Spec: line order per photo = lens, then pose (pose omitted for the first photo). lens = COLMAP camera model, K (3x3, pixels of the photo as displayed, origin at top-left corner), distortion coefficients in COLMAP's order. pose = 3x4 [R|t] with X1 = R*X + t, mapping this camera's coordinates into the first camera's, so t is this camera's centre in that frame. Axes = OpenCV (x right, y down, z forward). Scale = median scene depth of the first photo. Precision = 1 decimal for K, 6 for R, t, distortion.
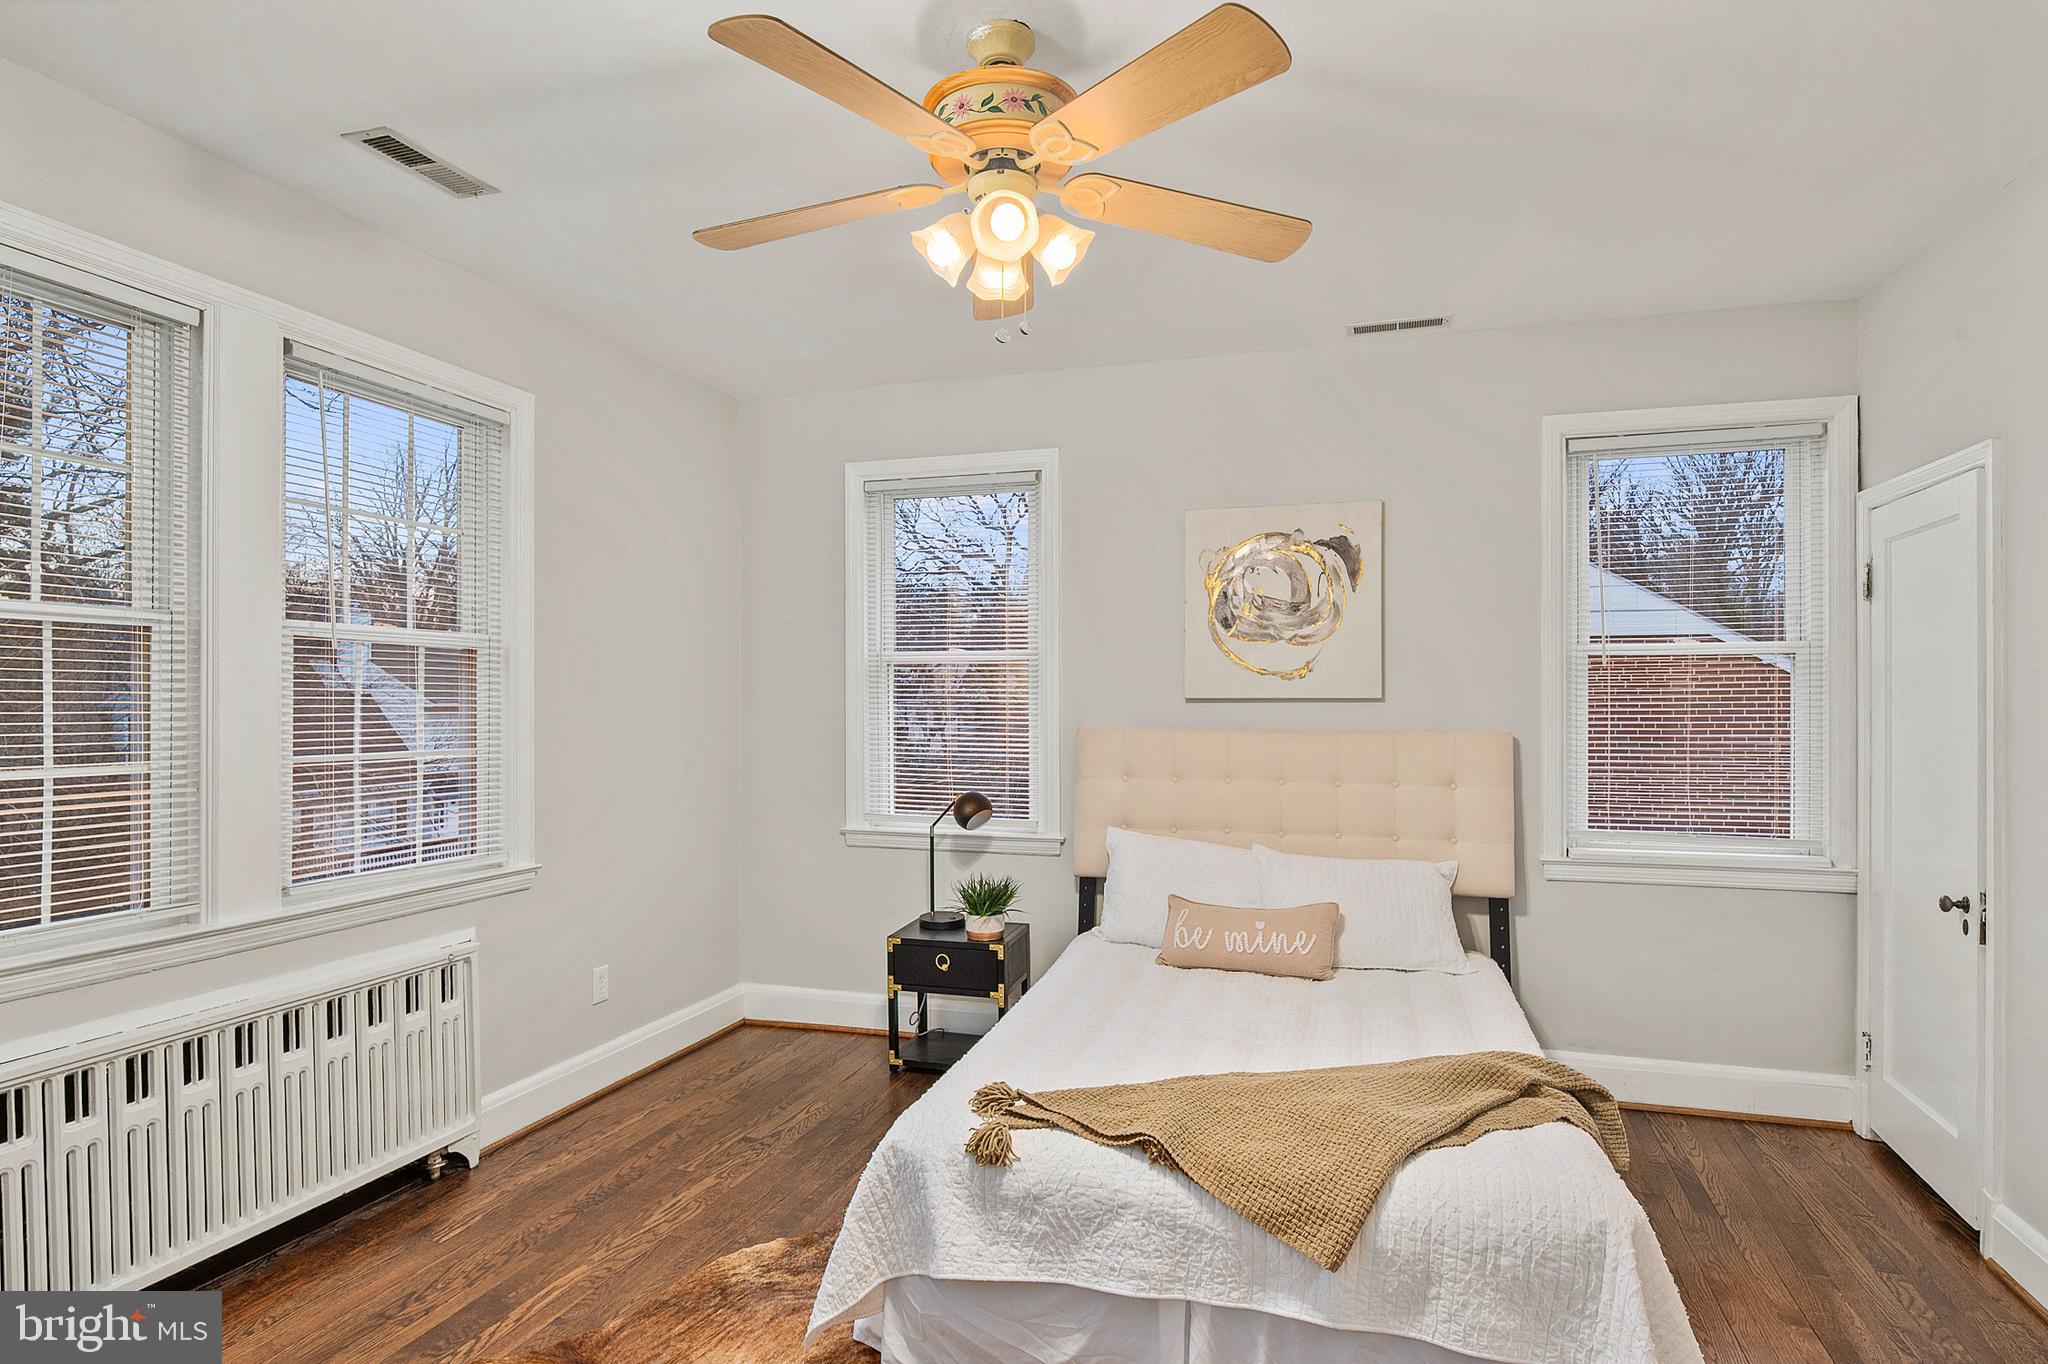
lens RADIAL K [[1114.4, 0, 1028.6], [0, 1114.4, 692.9], [0, 0, 1]] dist [0.003172, -0.002240]
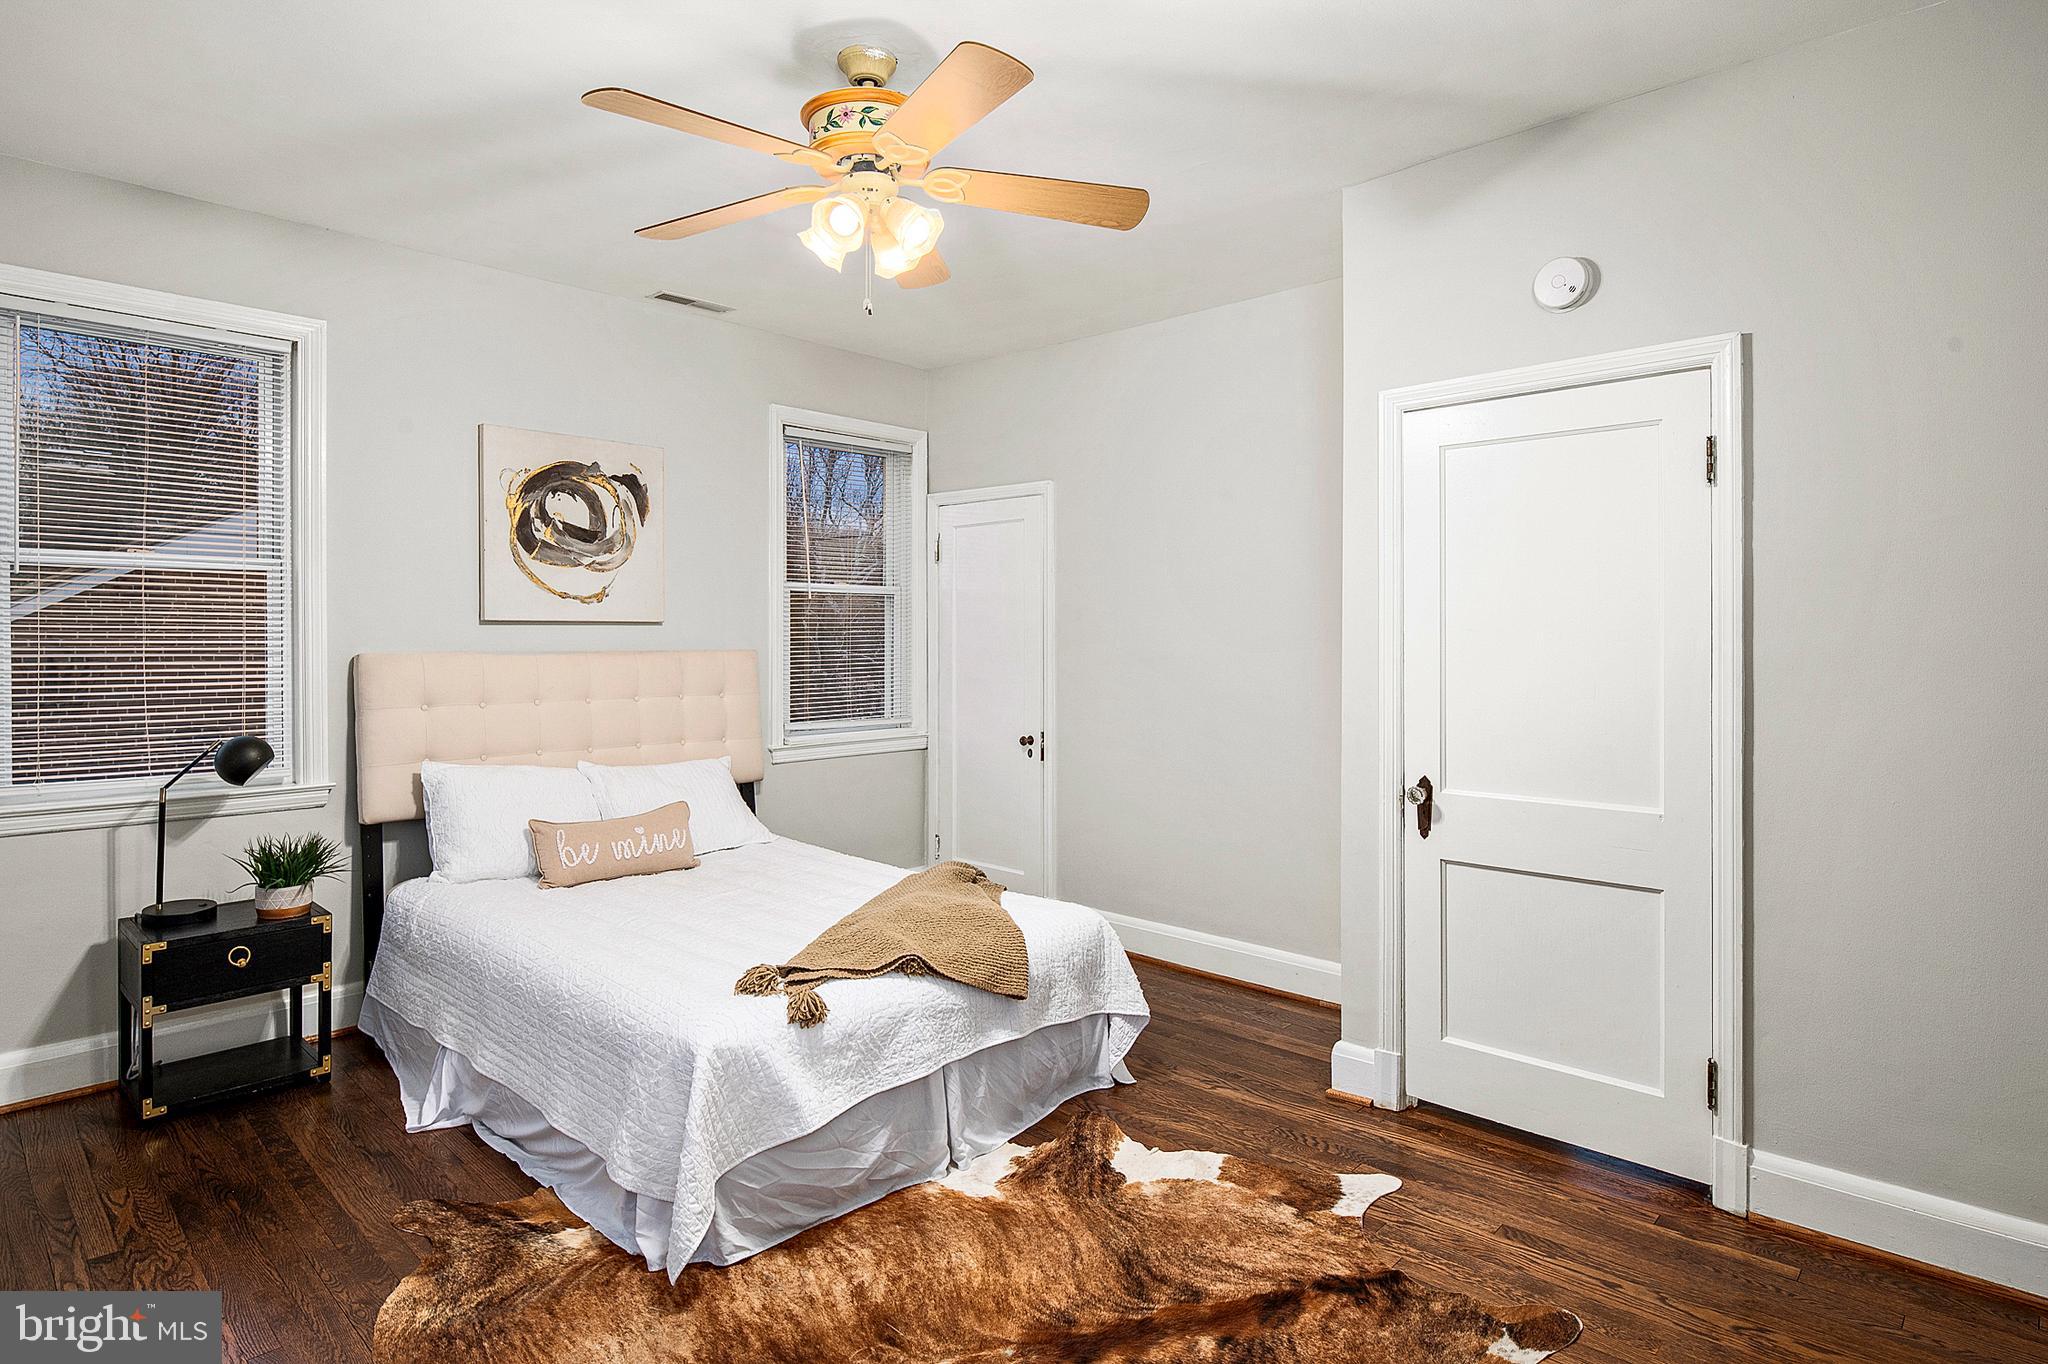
lens RADIAL K [[1114.4, 0, 1008.0], [0, 1114.4, 630.2], [0, 0, 1]] dist [0.003172, -0.002240]
pose [[0.441974, 0.003081, 0.897023, -0.573017], [-0.006281, 0.999980, -0.000340, 0.011784], [-0.897006, -0.005484, 0.441985, 0.189504]]
